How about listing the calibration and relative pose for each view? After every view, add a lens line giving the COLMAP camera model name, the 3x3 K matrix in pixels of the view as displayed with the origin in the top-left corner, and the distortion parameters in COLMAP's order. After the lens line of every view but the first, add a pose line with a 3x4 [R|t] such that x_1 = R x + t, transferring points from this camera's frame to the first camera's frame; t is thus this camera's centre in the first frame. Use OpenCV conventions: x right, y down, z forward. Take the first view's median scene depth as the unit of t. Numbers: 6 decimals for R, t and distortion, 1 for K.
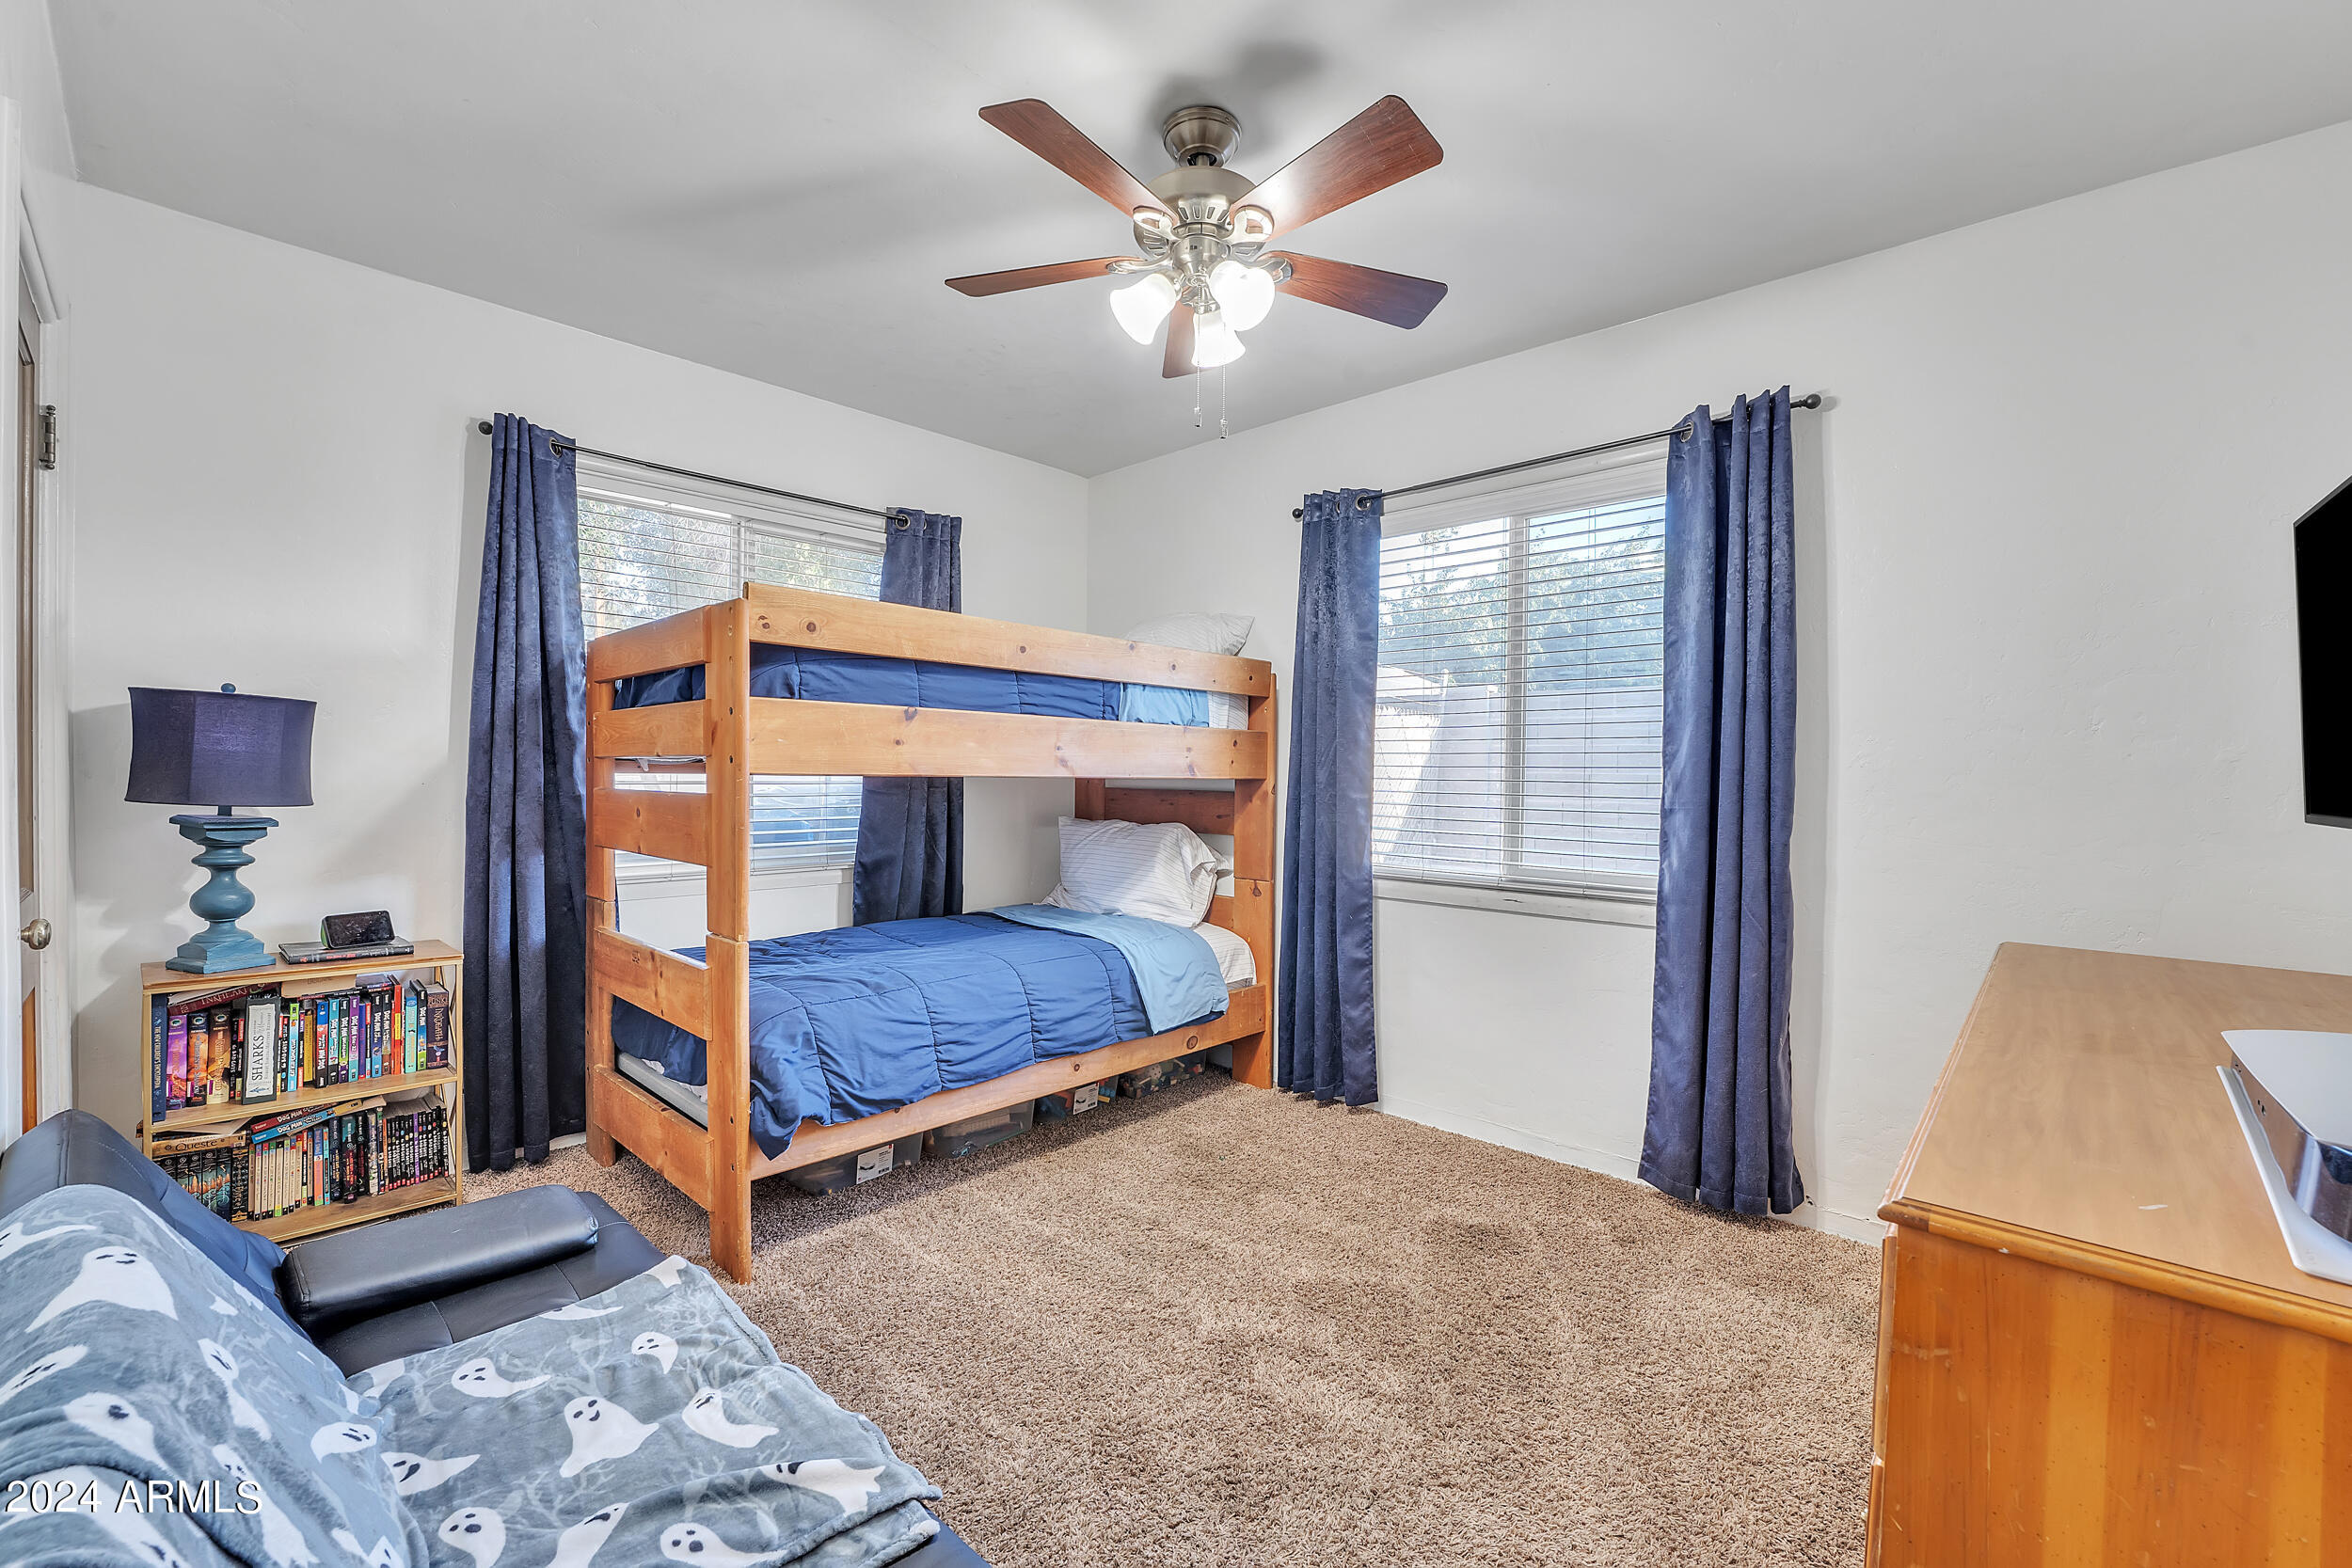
lens RADIAL K [[969.8, 0, 1176.0], [0, 969.8, 784.0], [0, 0, 1]] dist [-0.030161, -0.000021]
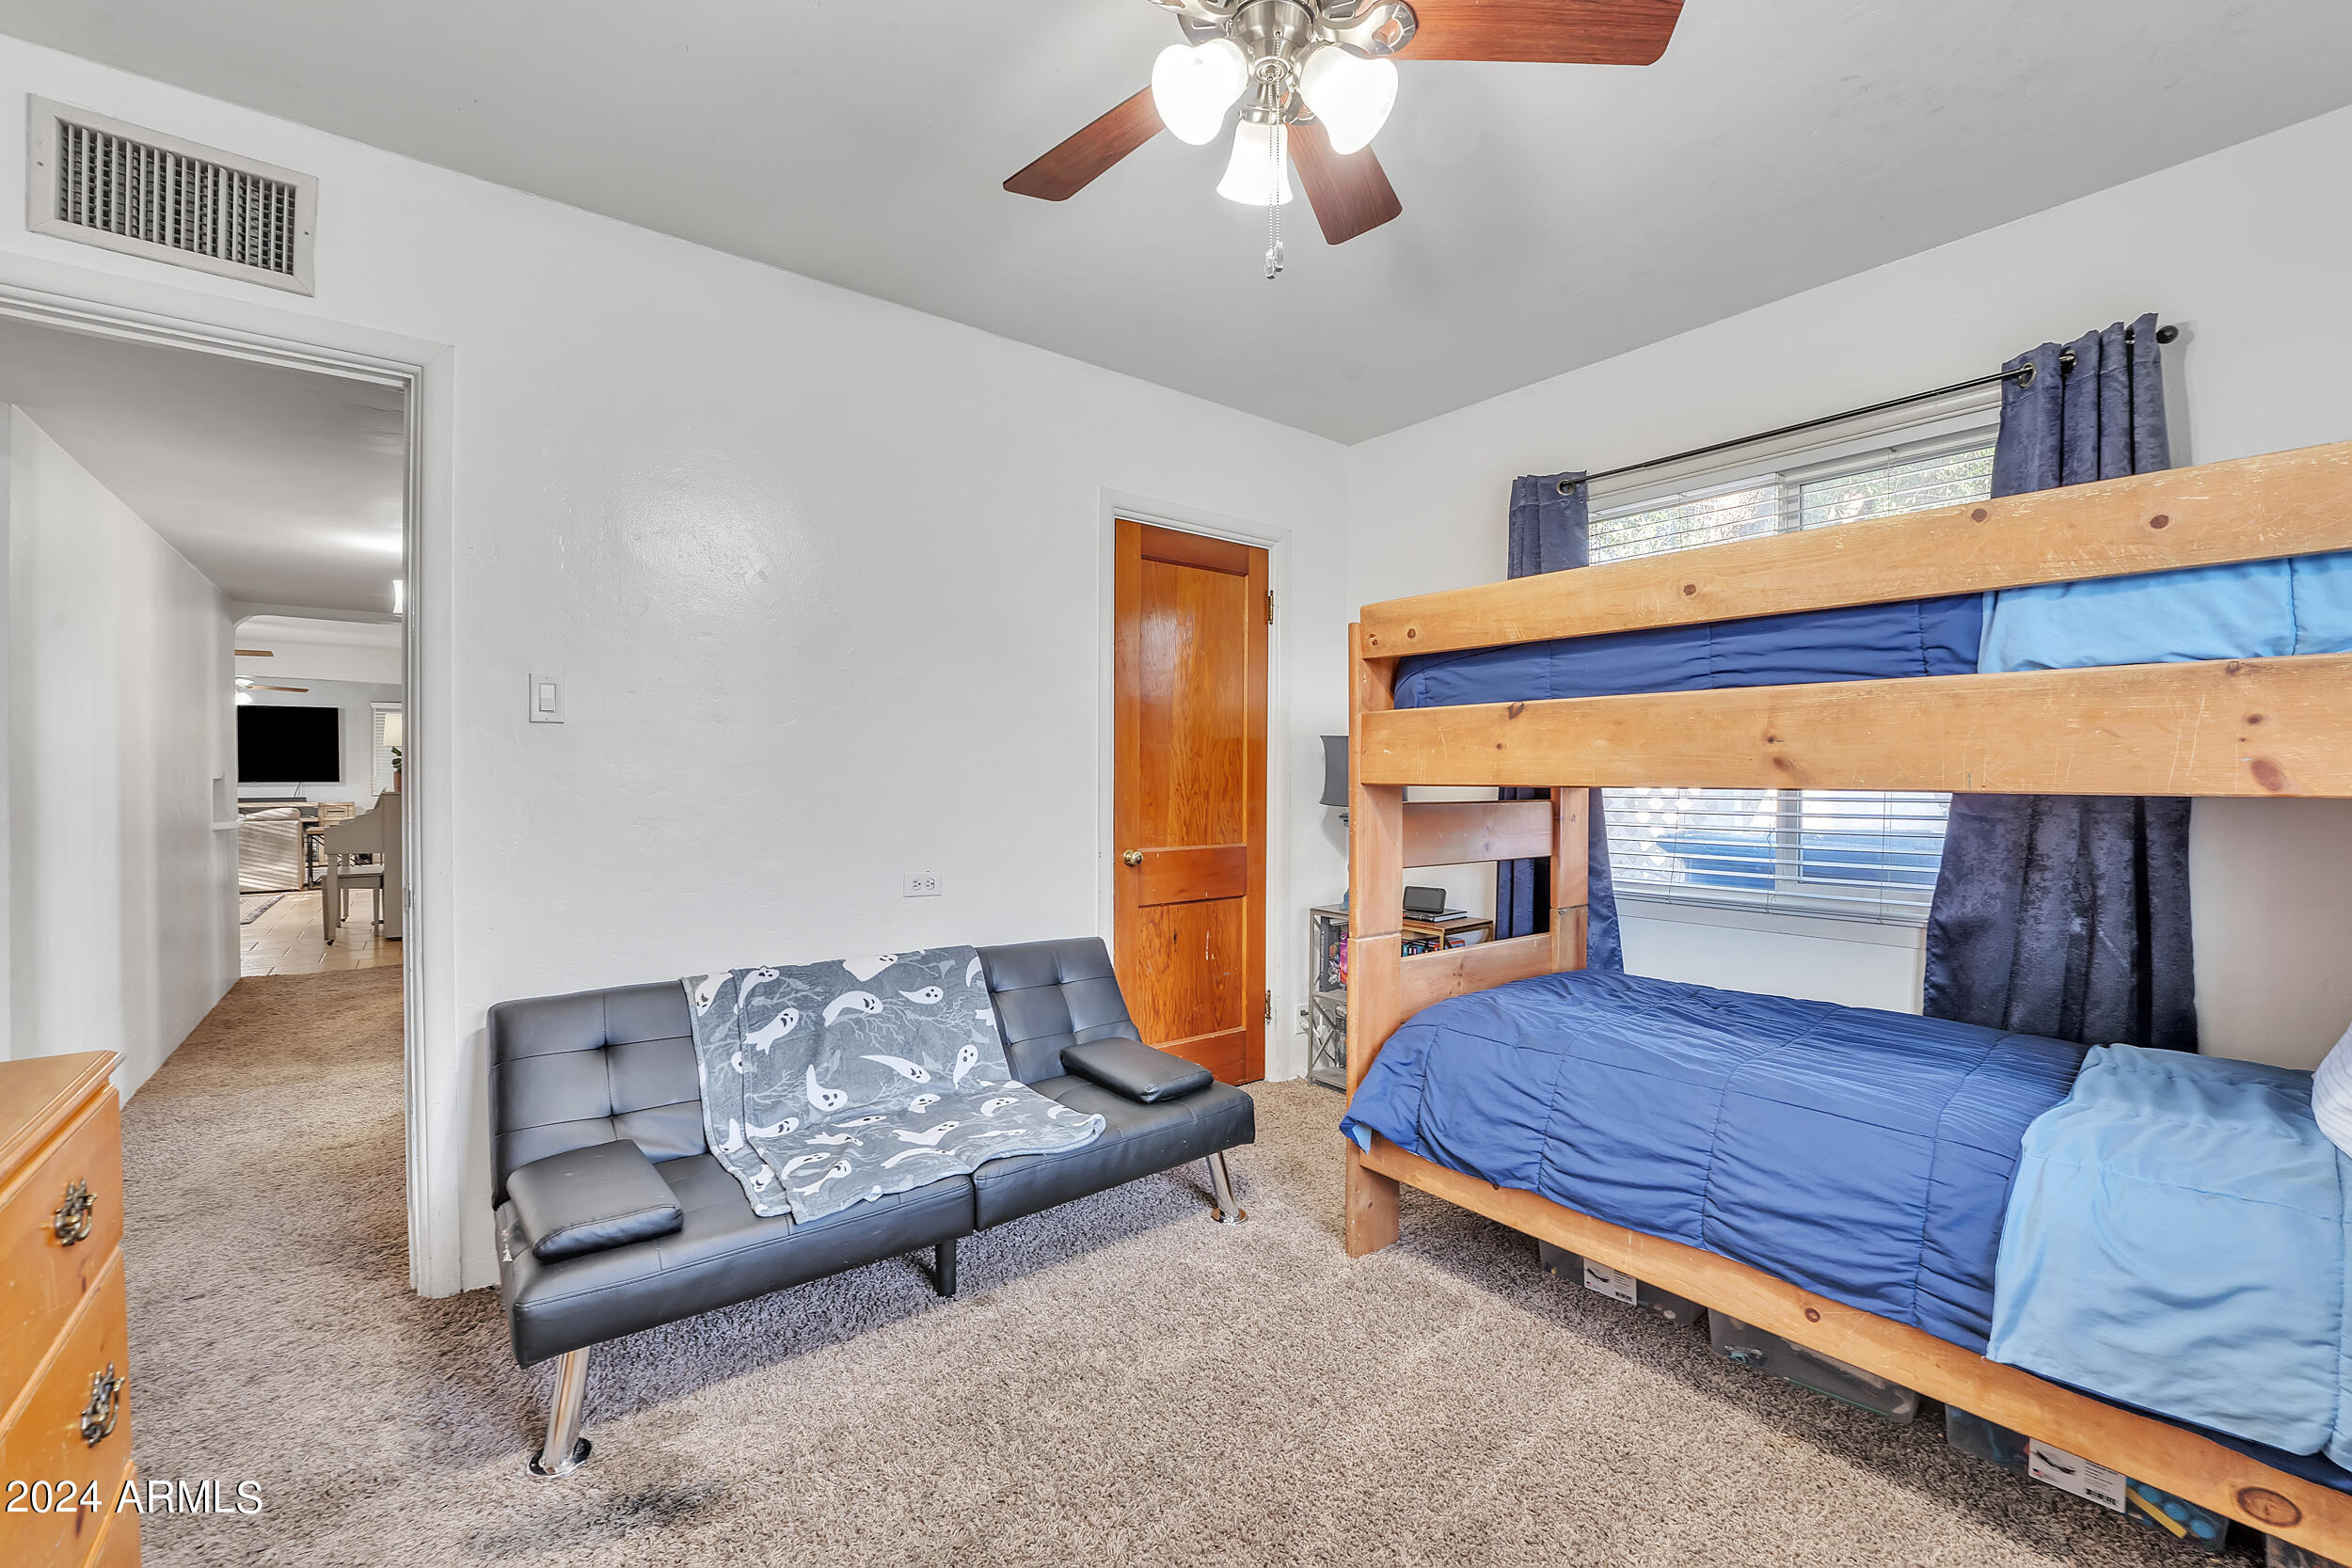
lens RADIAL K [[969.8, 0, 1176.0], [0, 969.8, 784.0], [0, 0, 1]] dist [-0.030161, -0.000021]
pose [[-0.150325, -0.006933, -0.988612, 0.549117], [-0.017834, 0.999832, -0.004300, -0.001505], [0.988476, 0.016984, -0.150424, 0.803522]]
